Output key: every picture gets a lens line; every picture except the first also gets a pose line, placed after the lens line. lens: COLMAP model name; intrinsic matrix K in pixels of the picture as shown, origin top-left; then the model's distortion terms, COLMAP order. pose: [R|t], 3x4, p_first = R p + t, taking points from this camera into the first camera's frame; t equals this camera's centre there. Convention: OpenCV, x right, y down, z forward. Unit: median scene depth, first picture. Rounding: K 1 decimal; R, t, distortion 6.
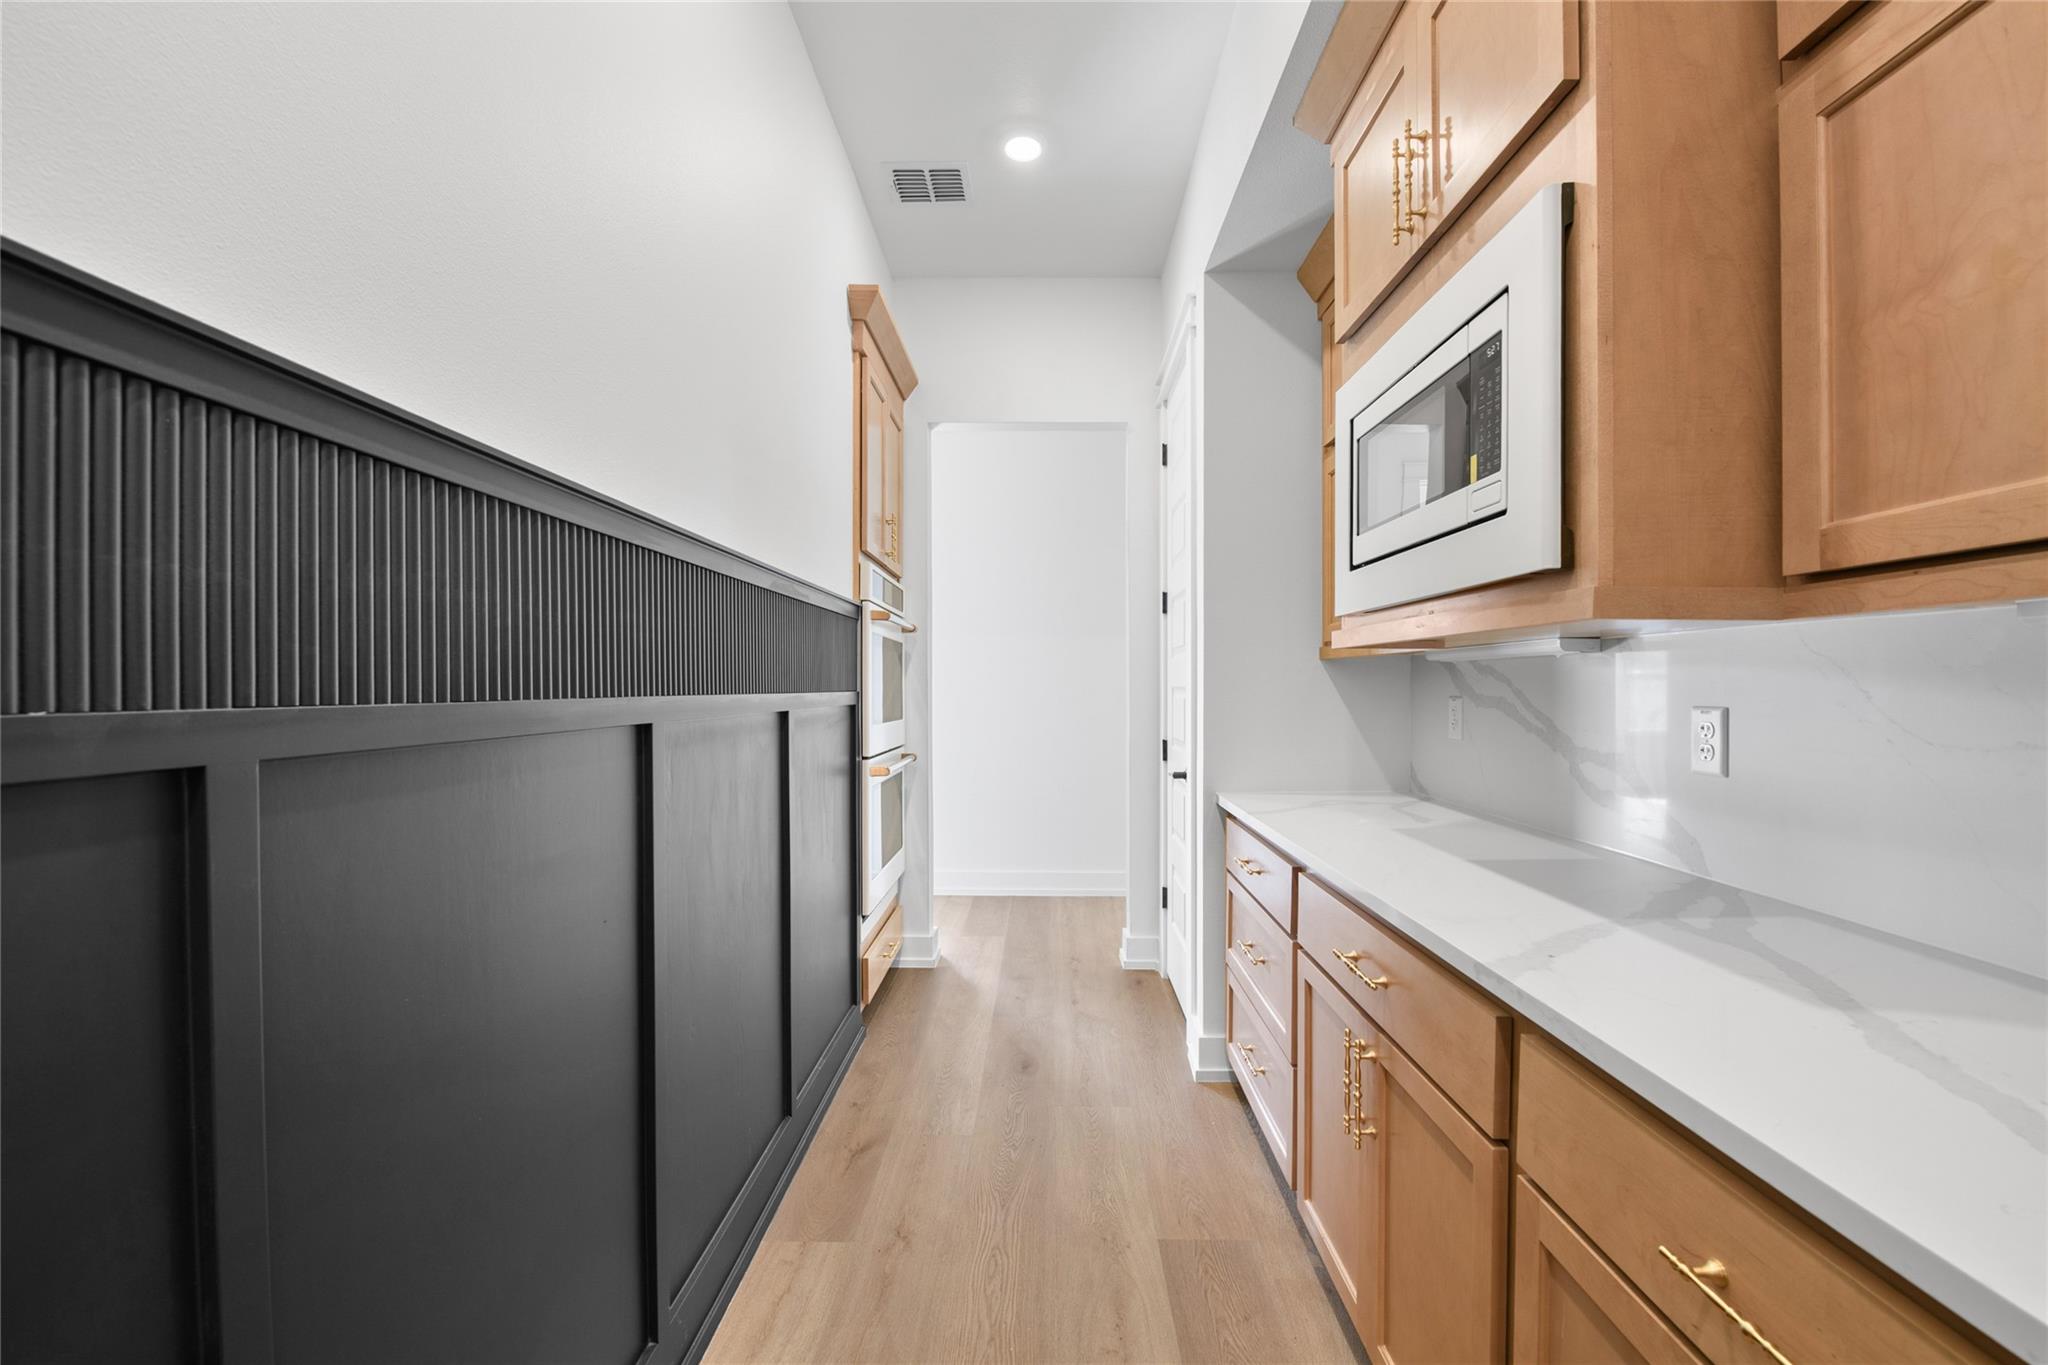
lens RADIAL K [[817.3, 0, 1024.3], [0, 817.3, 682.5], [0, 0, 1]] dist [0.002157, 0.000227]
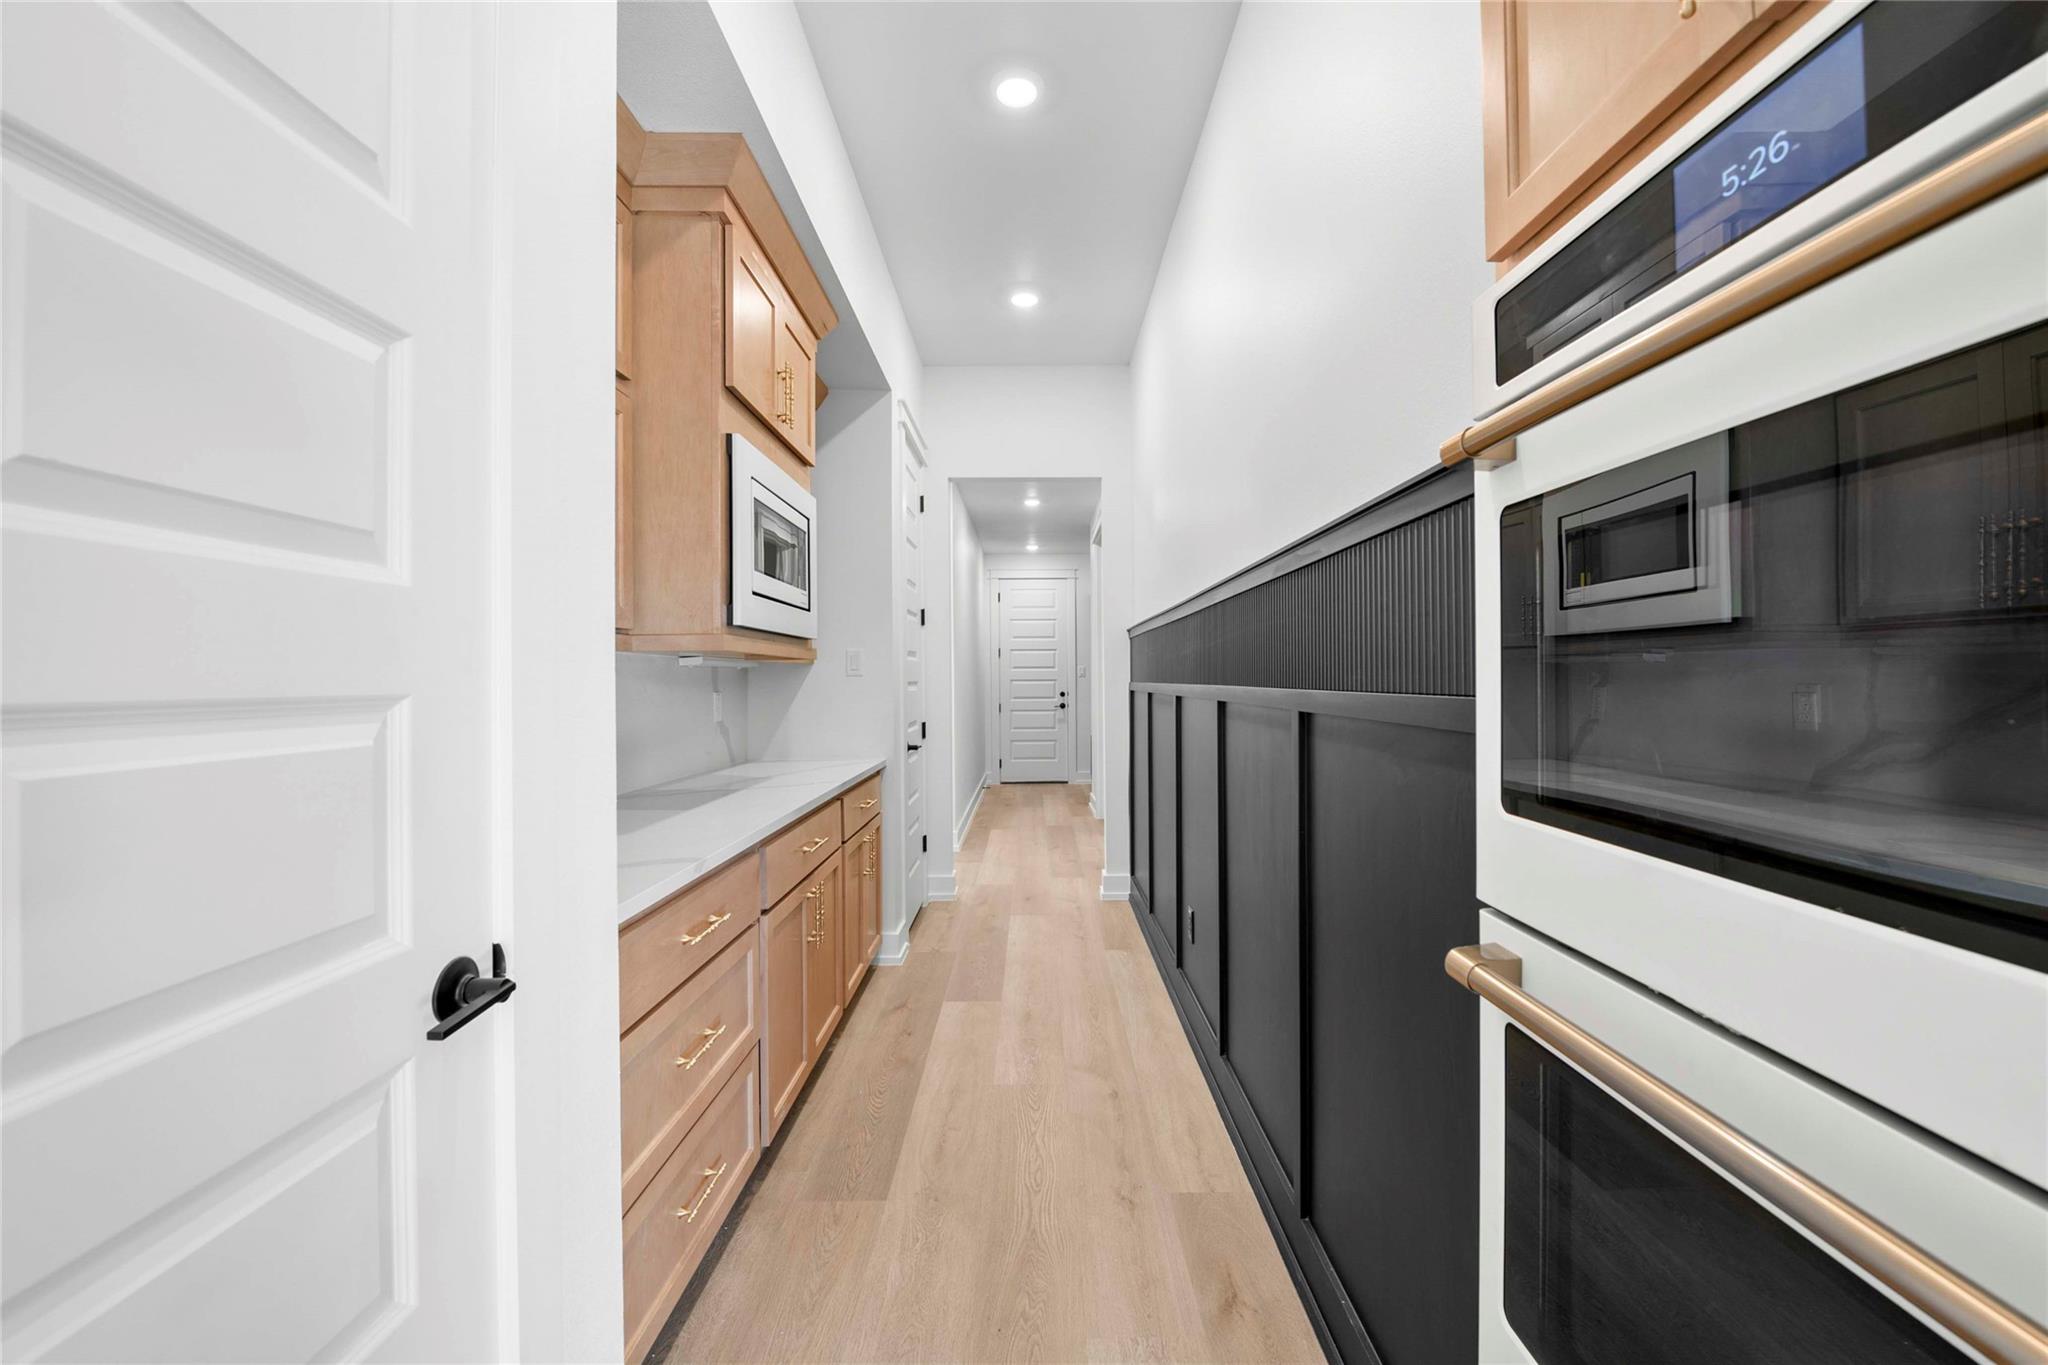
lens RADIAL K [[817.3, 0, 1022.6], [0, 817.3, 677.1], [0, 0, 1]] dist [0.002157, 0.000227]
pose [[-0.999875, 0.007993, -0.013648, -0.005488], [0.008005, 0.999968, -0.000800, -0.000835], [0.013641, -0.000909, -0.999907, 2.002108]]
